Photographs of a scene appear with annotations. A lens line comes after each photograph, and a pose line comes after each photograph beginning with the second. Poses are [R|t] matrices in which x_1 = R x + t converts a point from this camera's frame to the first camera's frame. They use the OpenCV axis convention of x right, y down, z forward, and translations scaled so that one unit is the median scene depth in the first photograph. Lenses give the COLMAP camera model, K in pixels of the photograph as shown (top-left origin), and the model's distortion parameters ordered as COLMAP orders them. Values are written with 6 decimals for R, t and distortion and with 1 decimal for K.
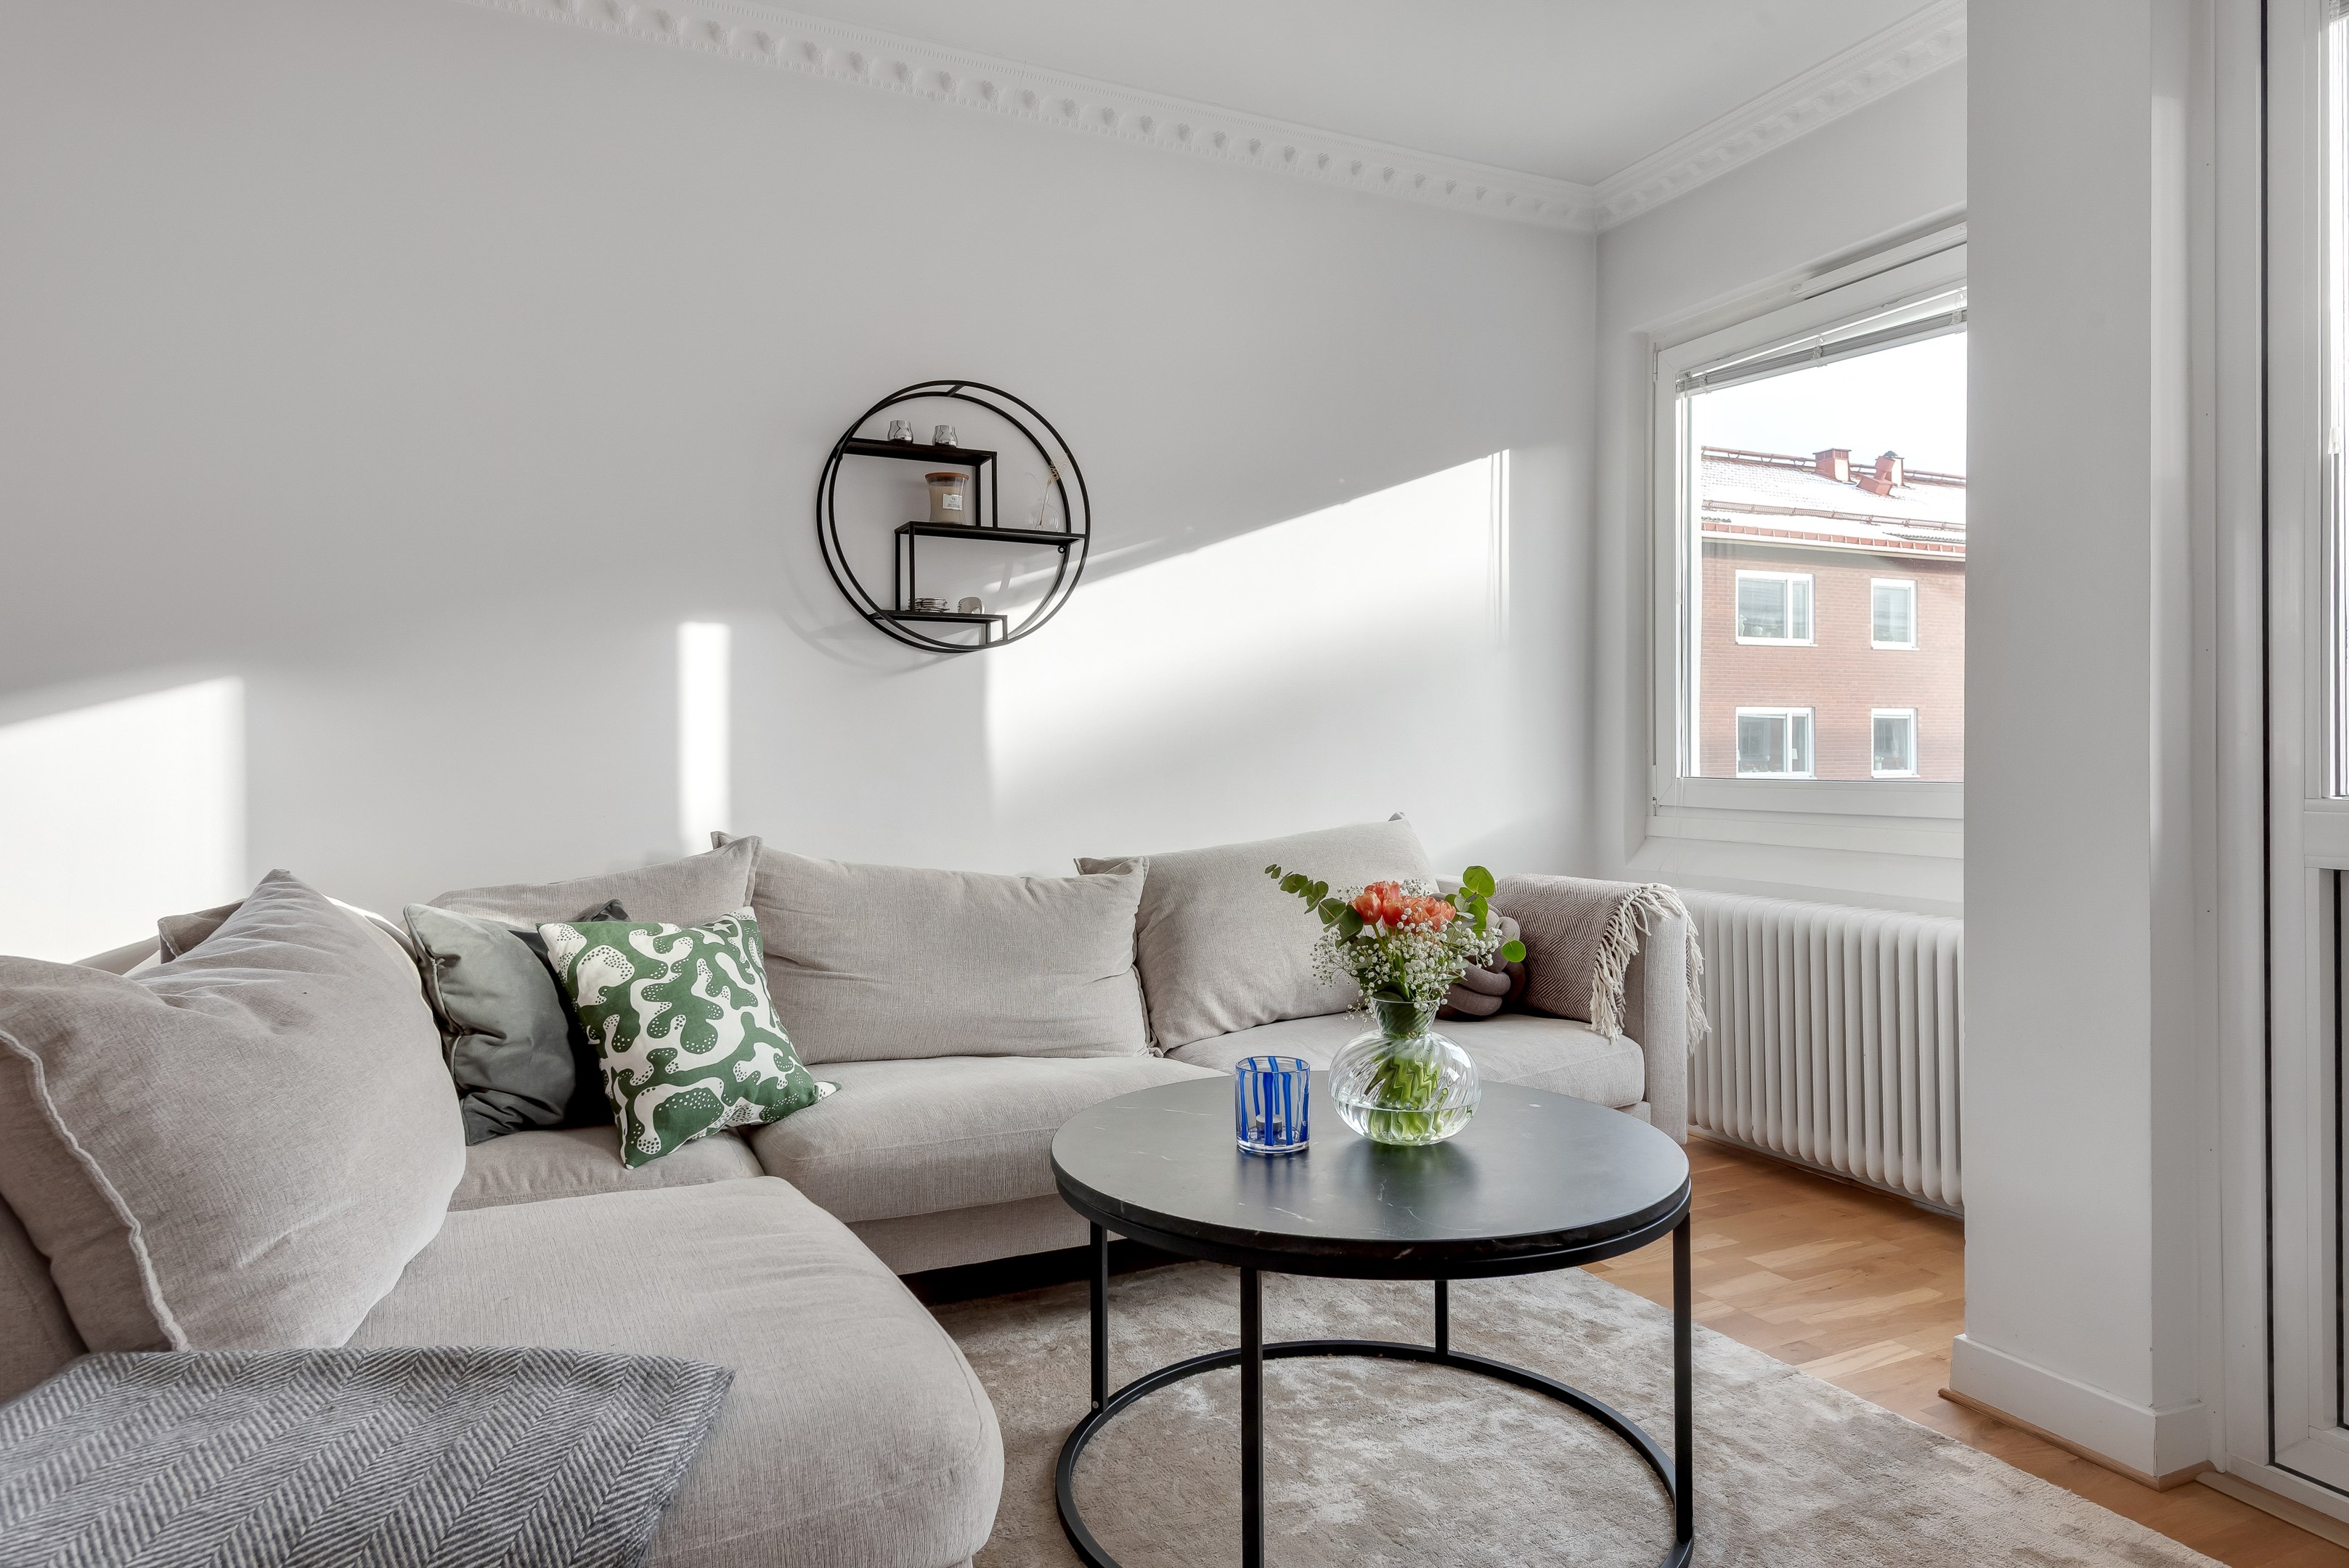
lens RADIAL K [[1445.9, 0, 1120.0], [0, 1445.9, 746.8], [0, 0, 1]] dist [0.030742, -0.008131]
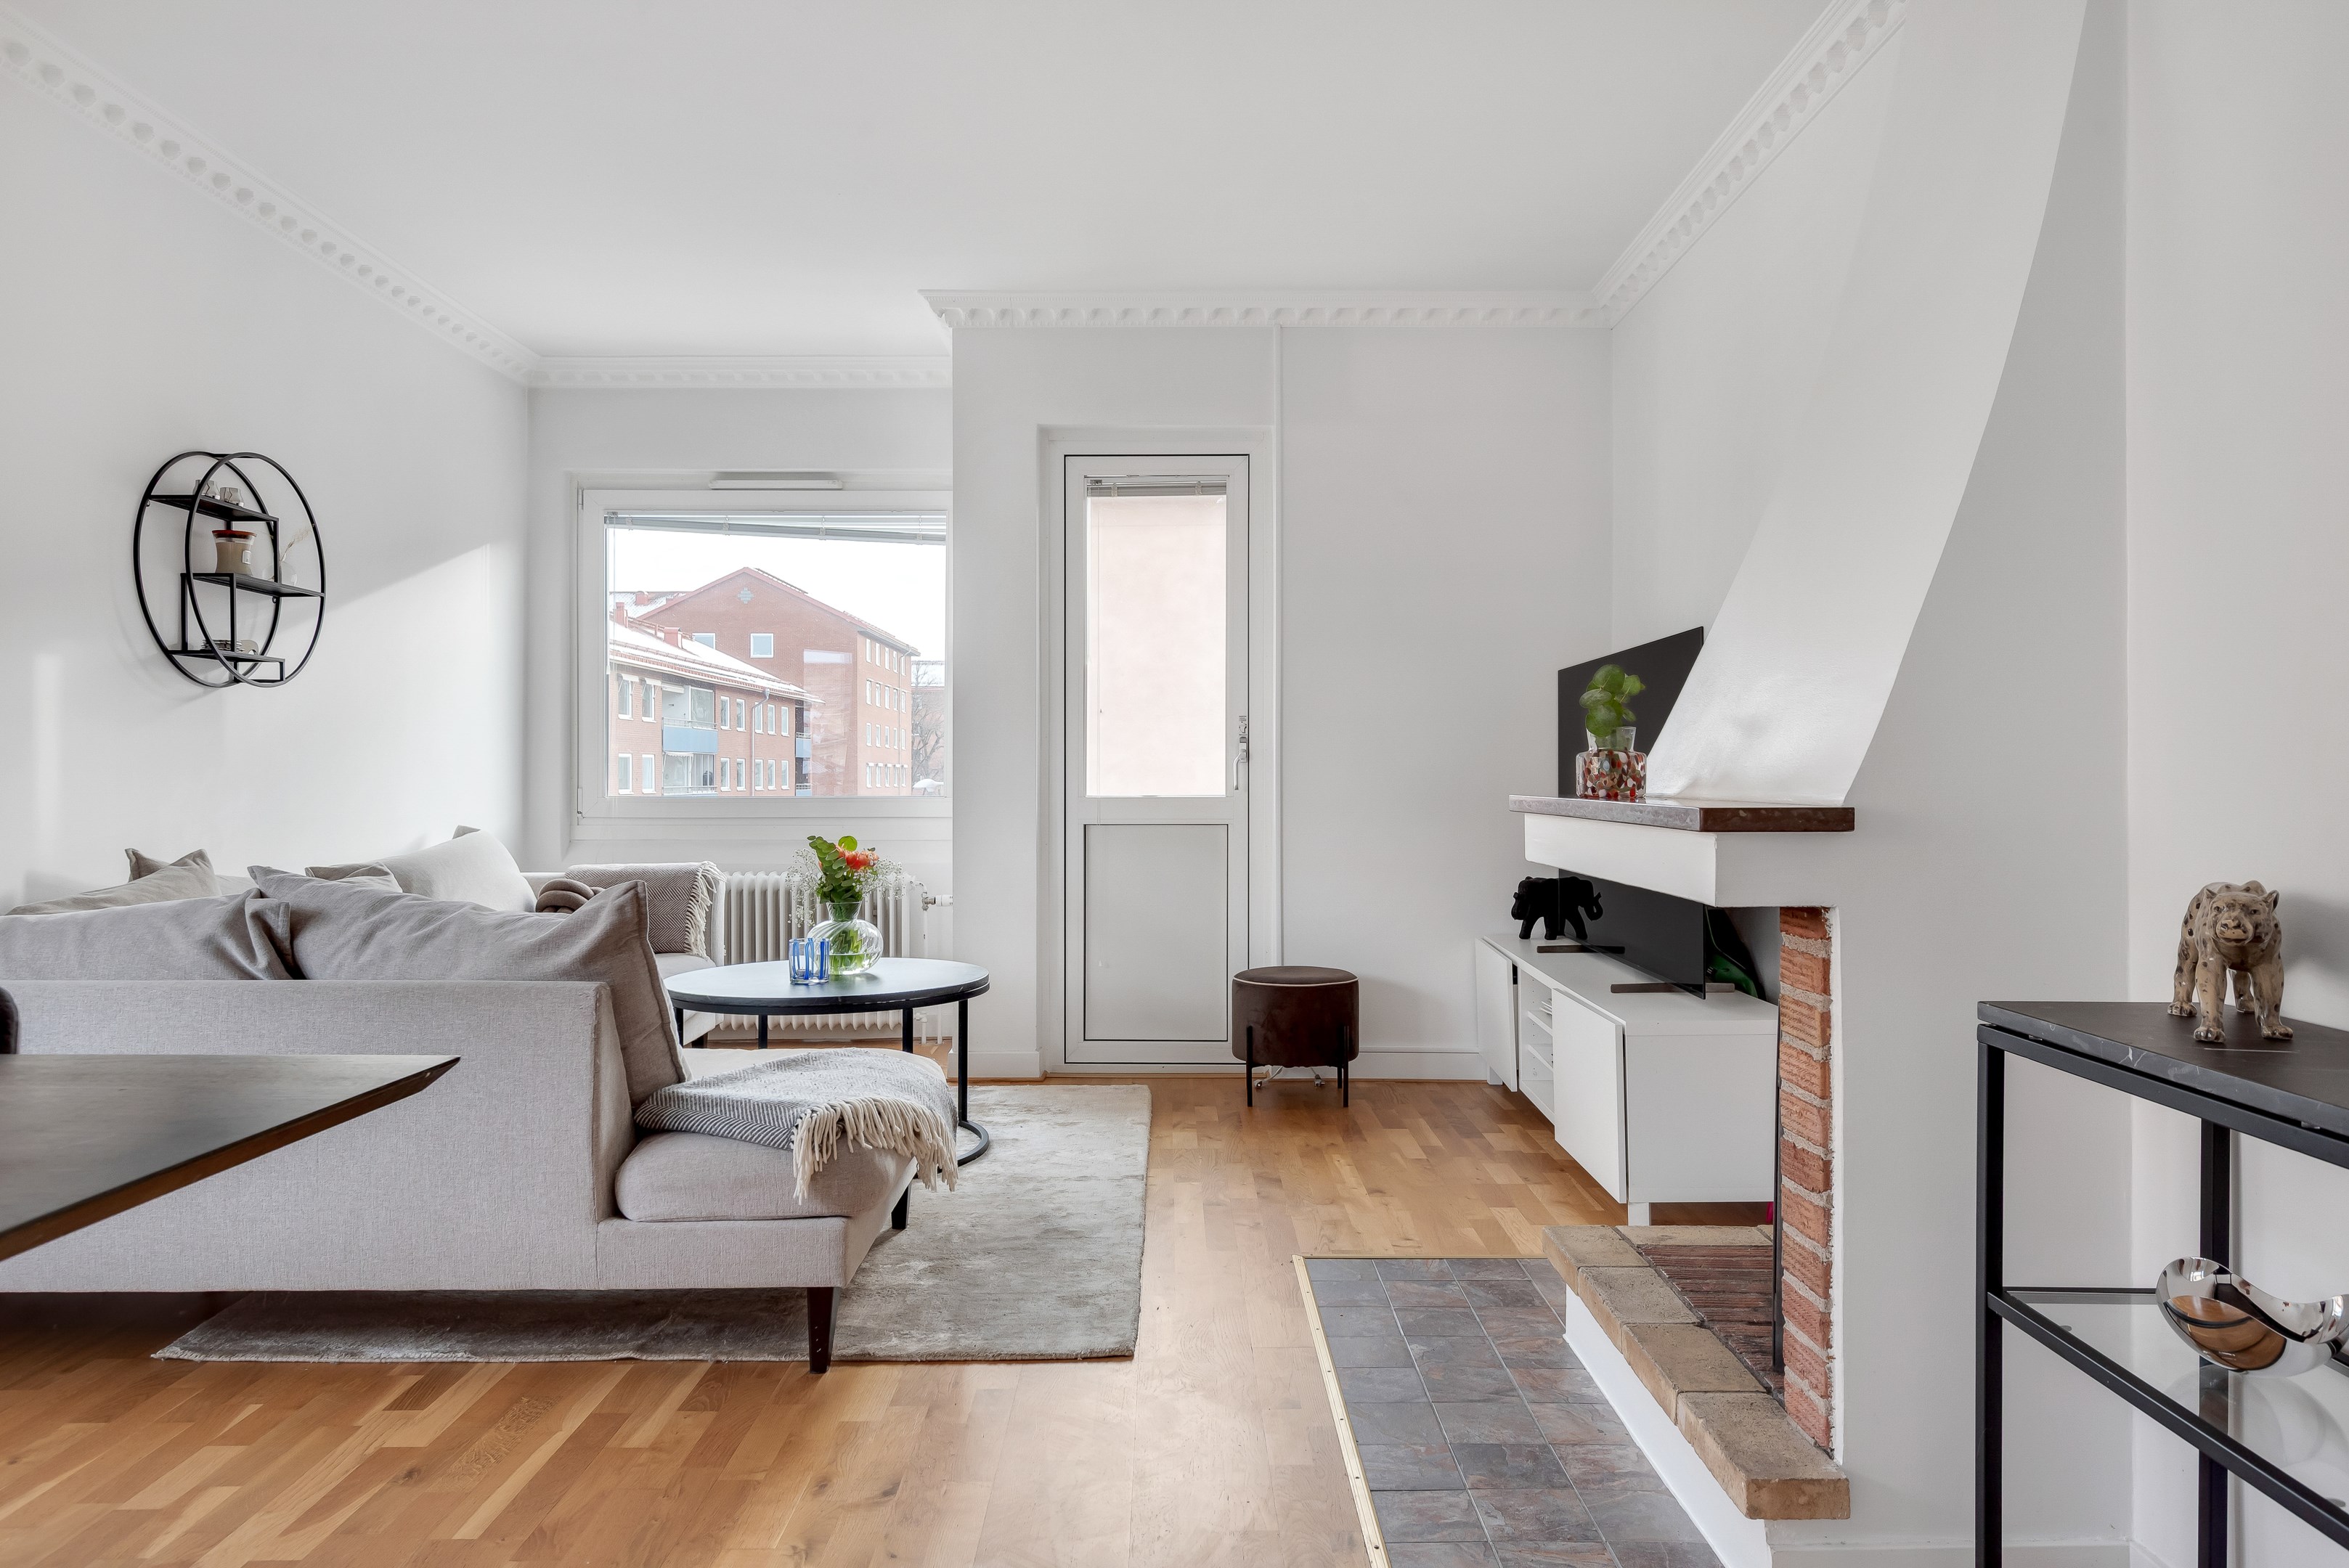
lens RADIAL K [[1551.0, 0, 1173.1], [0, 1551.0, 787.5], [0, 0, 1]] dist [0.032691, -0.012712]
pose [[0.442478, -0.001420, 0.896778, -0.886054], [-0.004767, 0.999981, 0.003936, 0.004002], [-0.896767, -0.006016, 0.442463, -0.199474]]
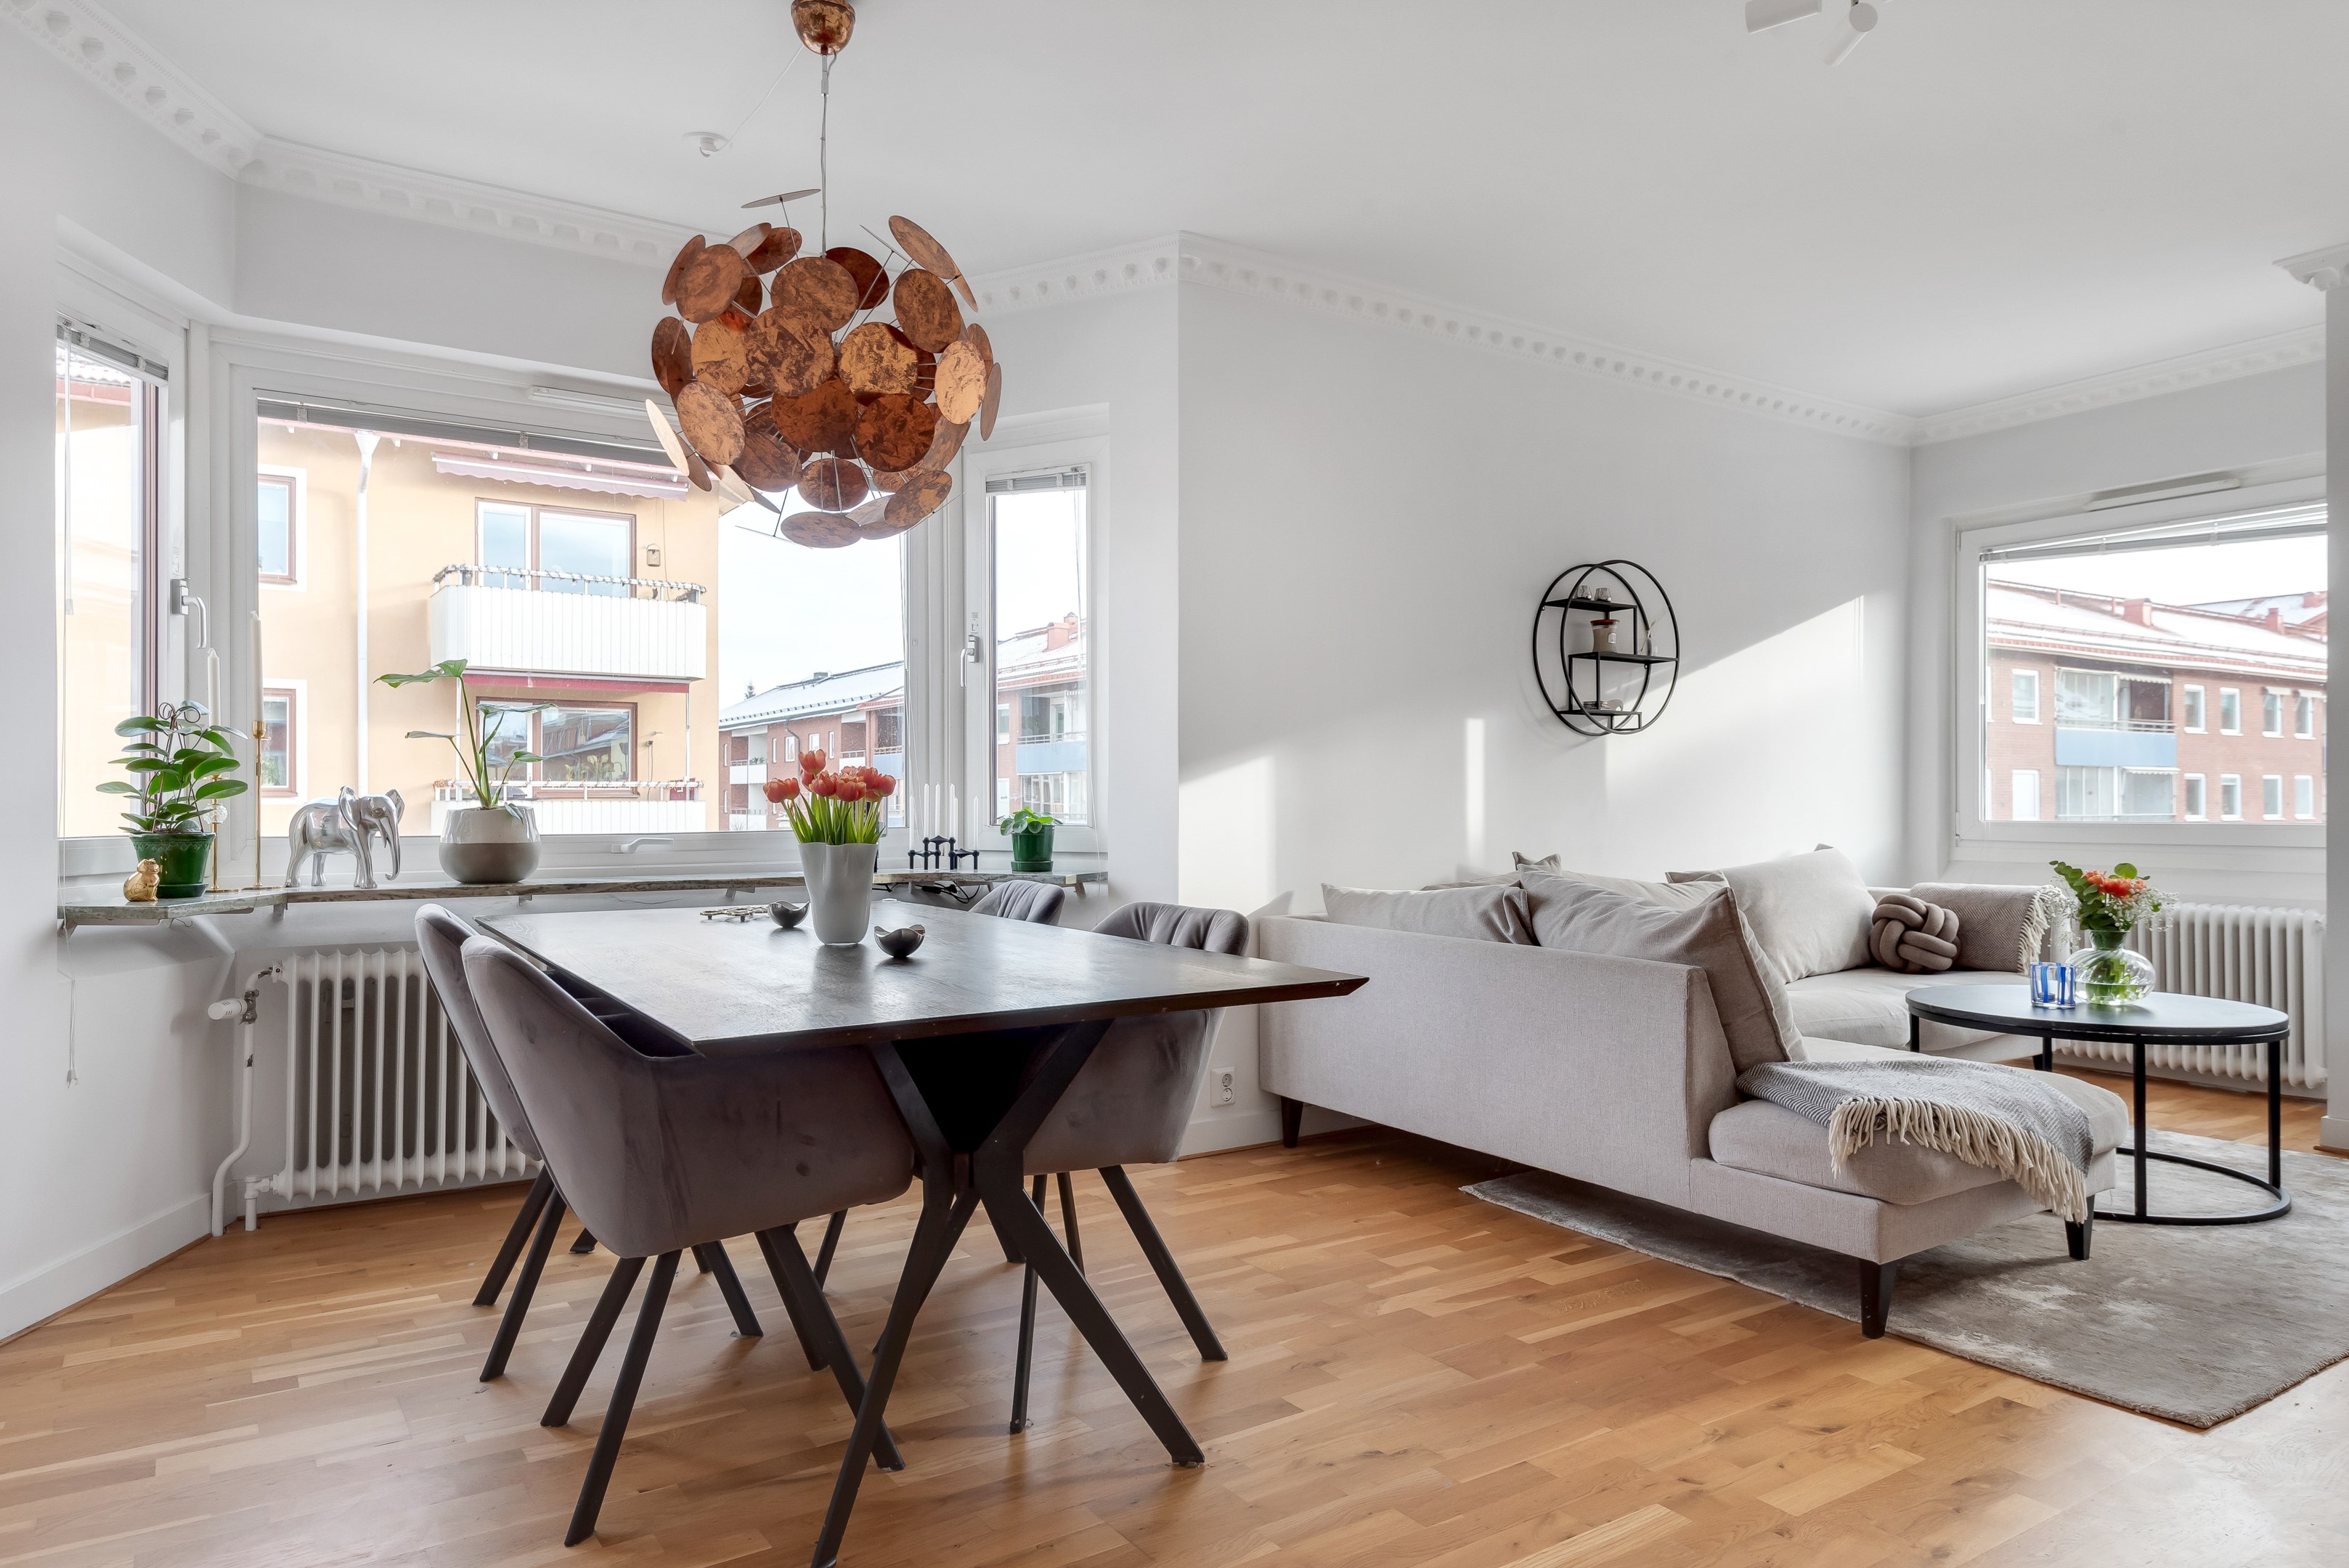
lens RADIAL K [[1445.9, 0, 1176.3], [0, 1445.9, 790.5], [0, 0, 1]] dist [0.030742, -0.008131]
pose [[0.991849, 0.005005, 0.127318, -0.754065], [-0.004374, 0.999977, -0.005236, 0.002149], [-0.127341, 0.004636, 0.991848, -0.453306]]
